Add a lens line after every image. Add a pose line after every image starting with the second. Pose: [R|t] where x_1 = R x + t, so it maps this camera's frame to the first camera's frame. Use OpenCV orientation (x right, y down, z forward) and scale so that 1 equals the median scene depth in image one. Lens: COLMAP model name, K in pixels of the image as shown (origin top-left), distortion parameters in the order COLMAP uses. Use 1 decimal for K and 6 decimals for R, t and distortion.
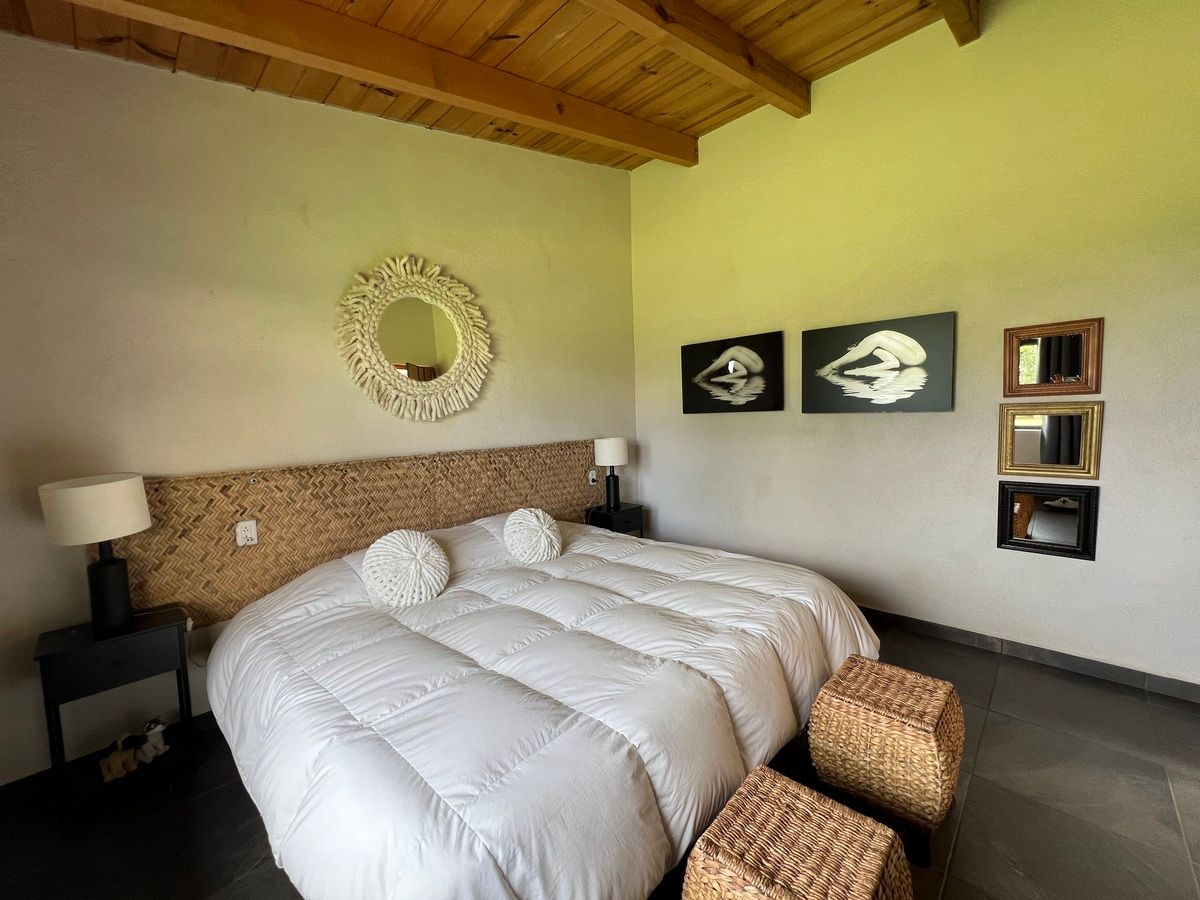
lens RADIAL K [[479.9, 0, 598.9], [0, 479.9, 451.8], [0, 0, 1]] dist [-0.003401, 0.001331]
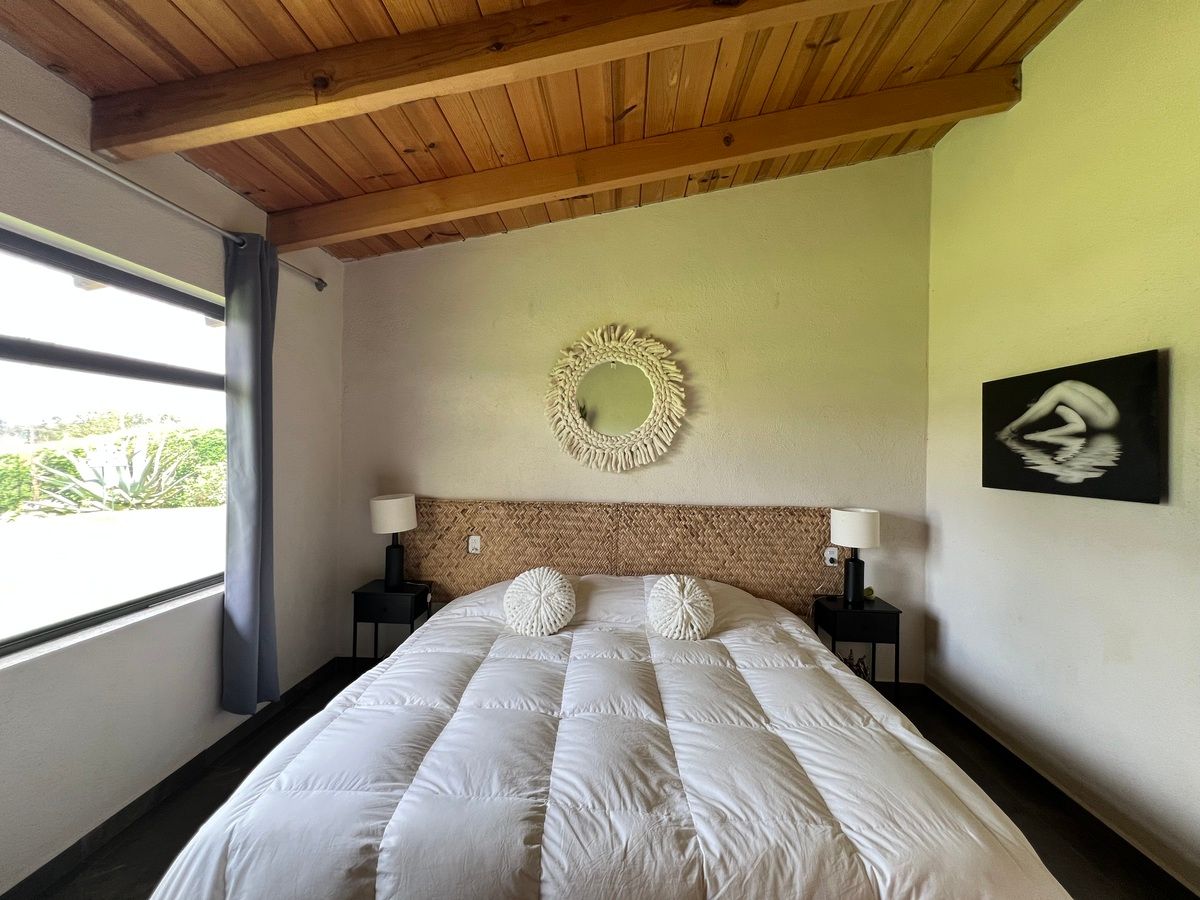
lens RADIAL K [[479.9, 0, 597.3], [0, 479.9, 451.9], [0, 0, 1]] dist [-0.003401, 0.001331]
pose [[0.654174, 0.048422, -0.754793, 0.427268], [-0.099282, 0.994811, -0.022227, -0.081327], [0.749800, 0.089478, 0.655587, 0.253417]]
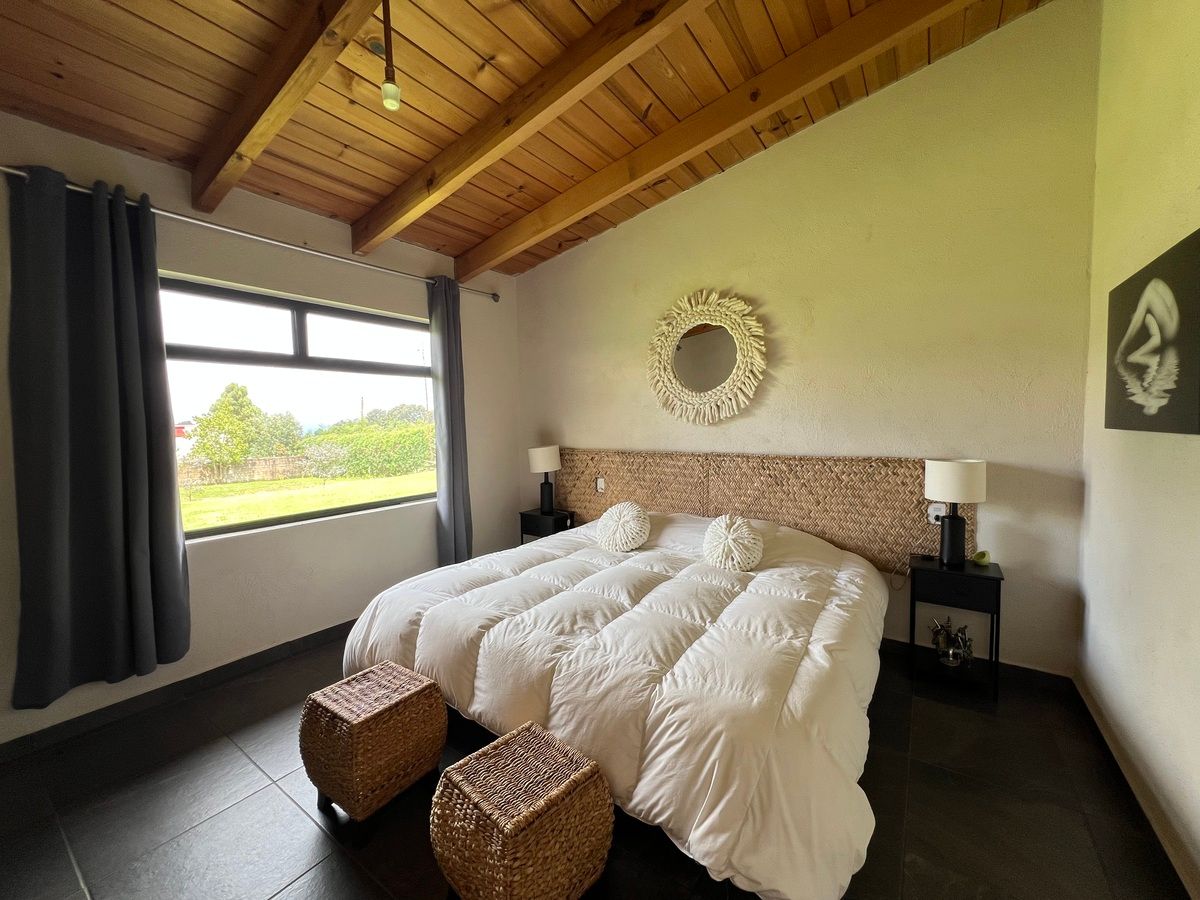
lens RADIAL K [[479.9, 0, 597.3], [0, 479.9, 452.7], [0, 0, 1]] dist [-0.003401, 0.001331]
pose [[0.163759, 0.098965, -0.981524, 0.776160], [-0.069022, 0.993666, 0.088674, -0.082815], [0.984083, 0.053226, 0.169553, 0.530445]]
